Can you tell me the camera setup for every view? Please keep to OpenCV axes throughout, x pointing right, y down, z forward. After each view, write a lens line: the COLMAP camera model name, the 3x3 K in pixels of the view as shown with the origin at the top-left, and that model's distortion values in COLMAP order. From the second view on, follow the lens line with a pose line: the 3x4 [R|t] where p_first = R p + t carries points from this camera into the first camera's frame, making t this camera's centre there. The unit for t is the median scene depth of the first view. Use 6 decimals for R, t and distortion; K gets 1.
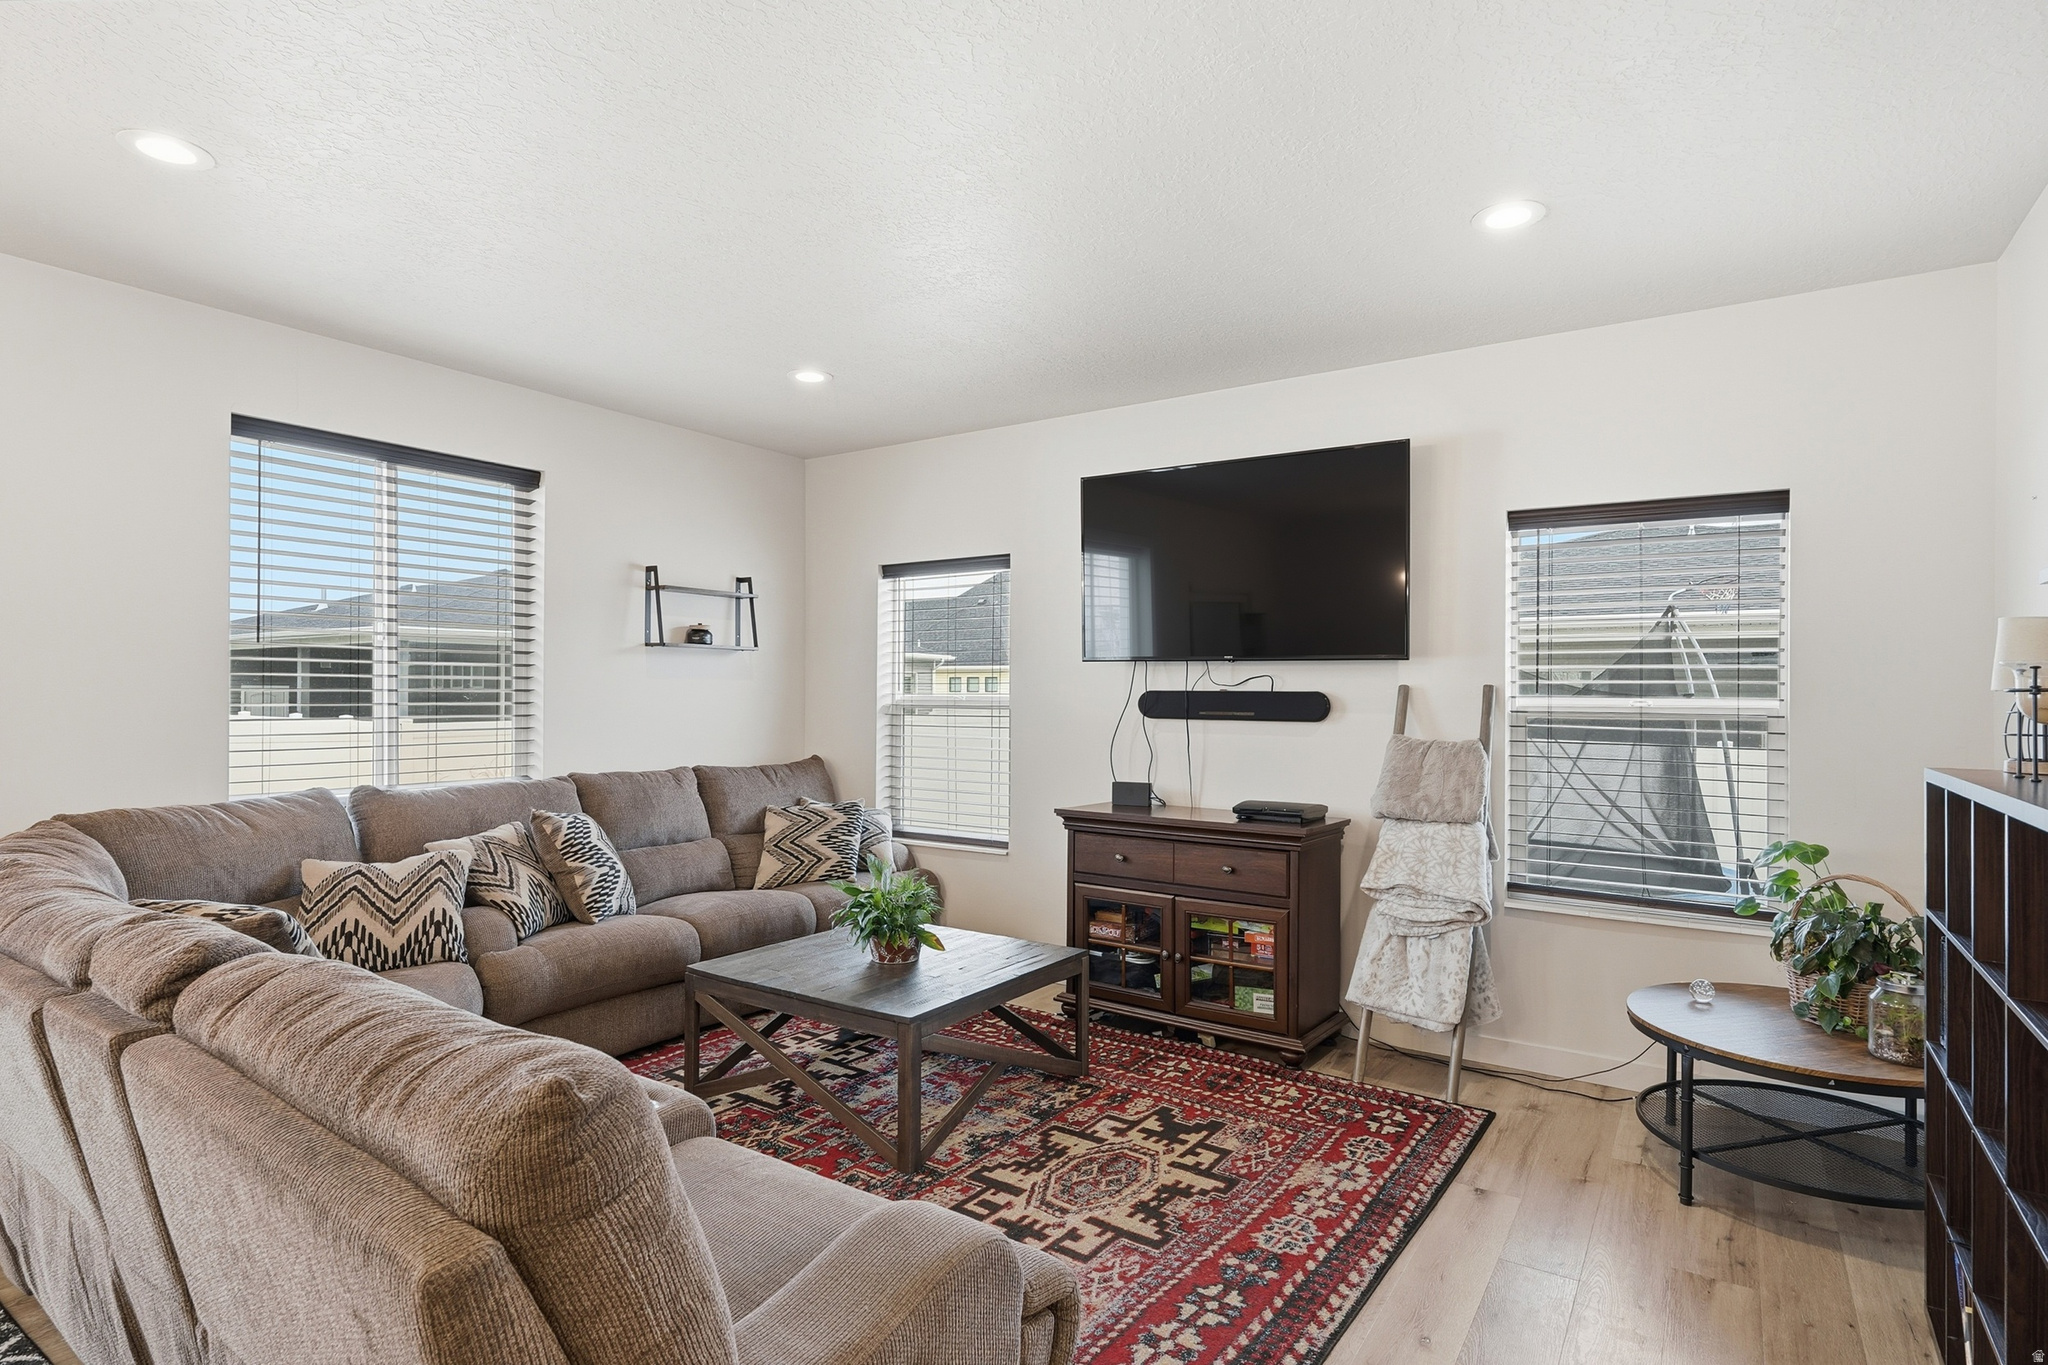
lens RADIAL K [[1054.1, 0, 1025.8], [0, 1054.1, 704.8], [0, 0, 1]] dist [-0.000888, 0.000389]
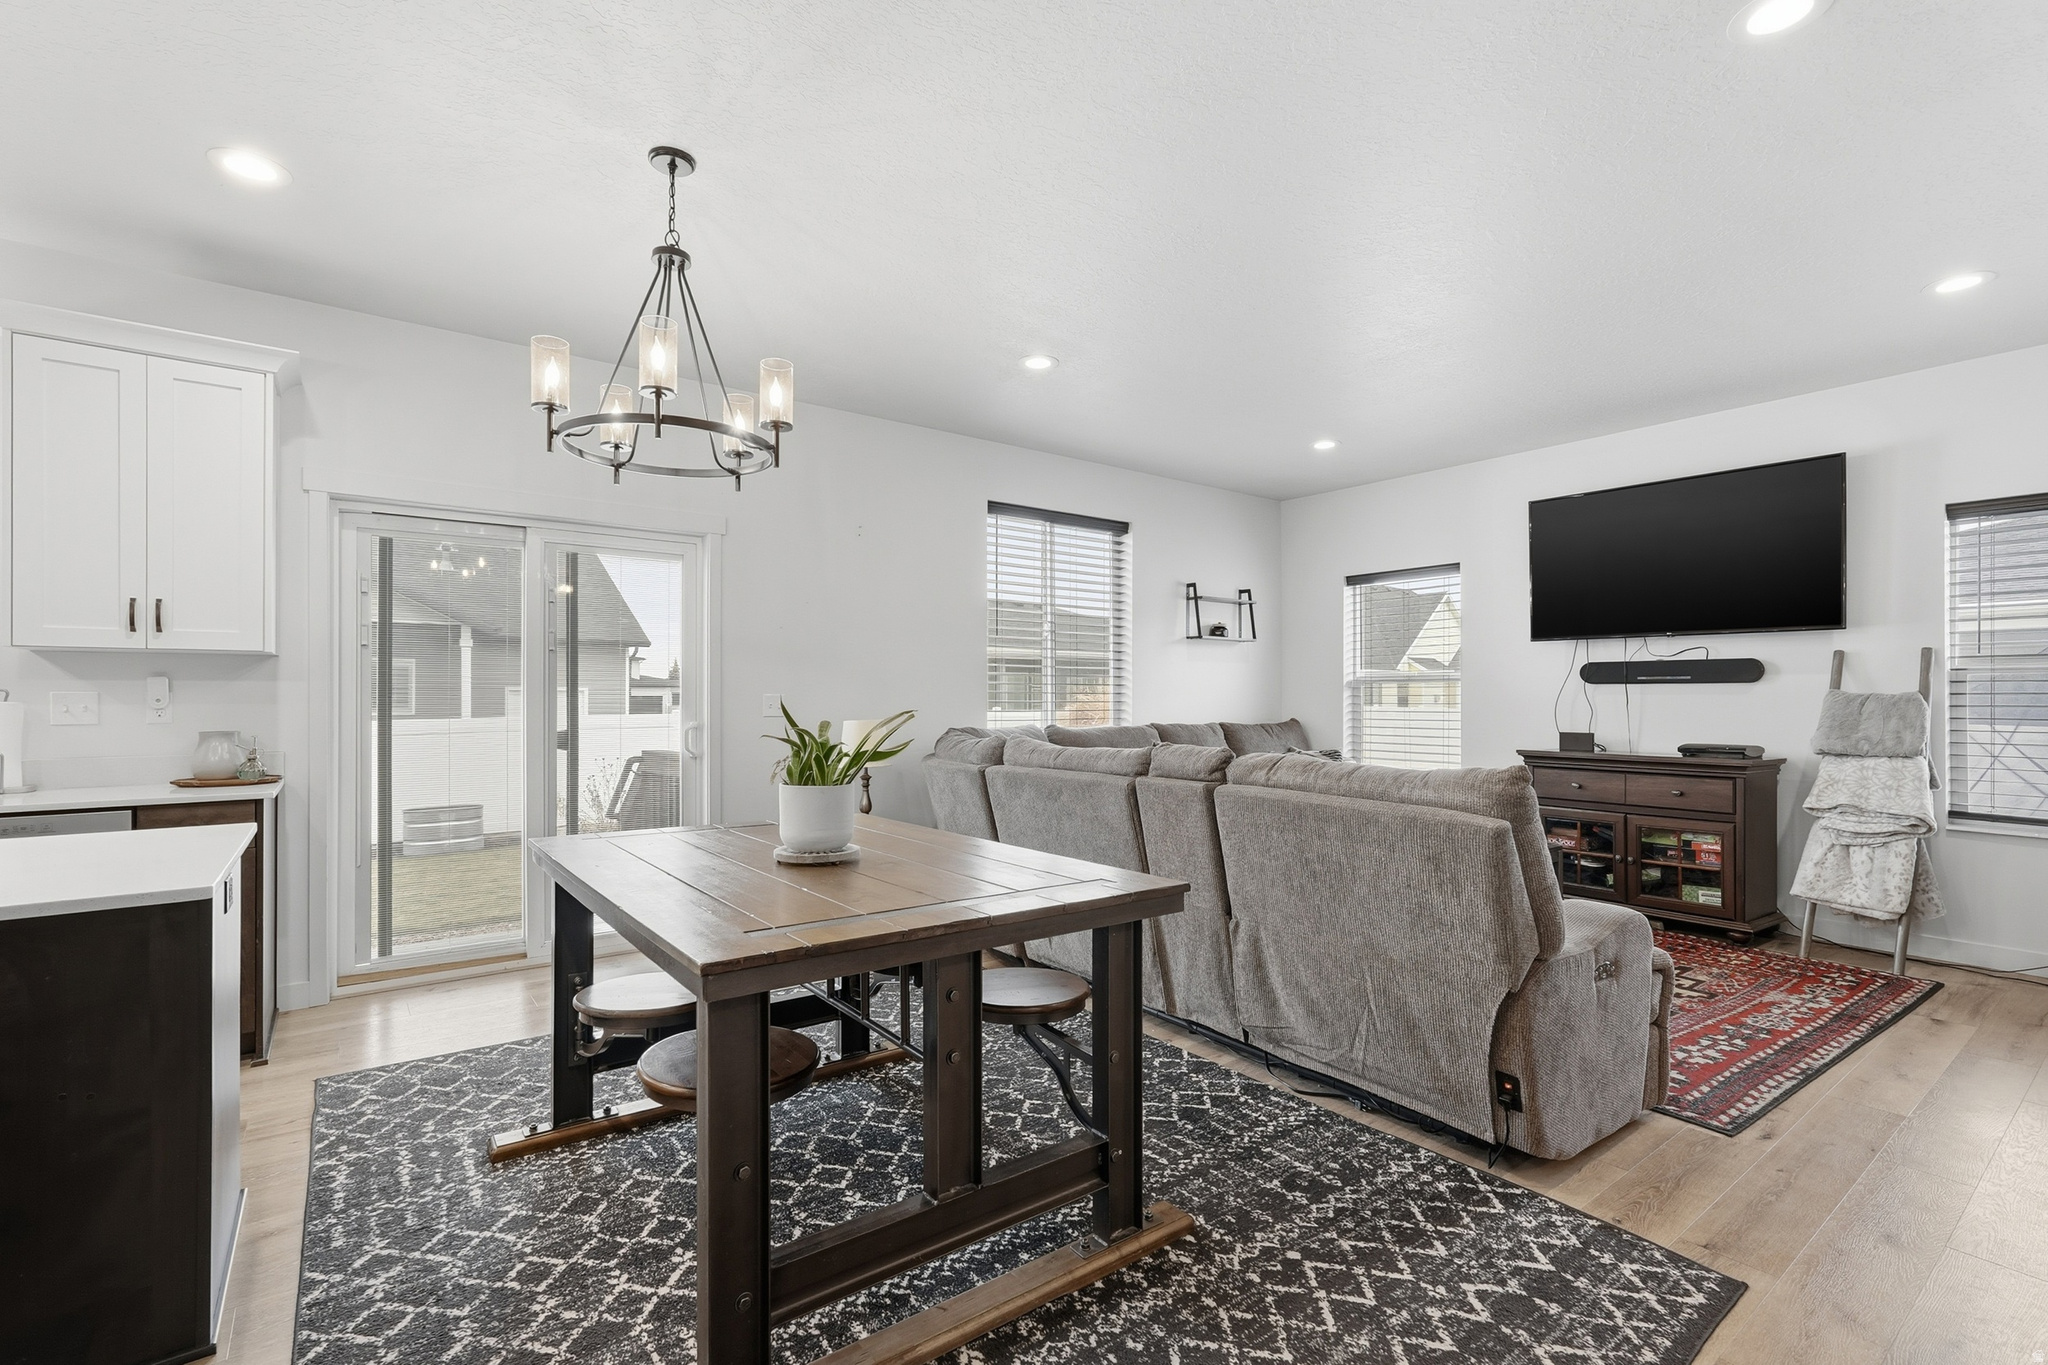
lens RADIAL K [[919.4, 0, 1033.1], [0, 919.4, 696.9], [0, 0, 1]] dist [-0.011266, 0.007601]
pose [[0.946020, -0.003382, -0.324090, -0.194324], [-0.000510, 0.999929, -0.011921, 0.050792], [0.324107, 0.011443, 0.945951, -0.334318]]
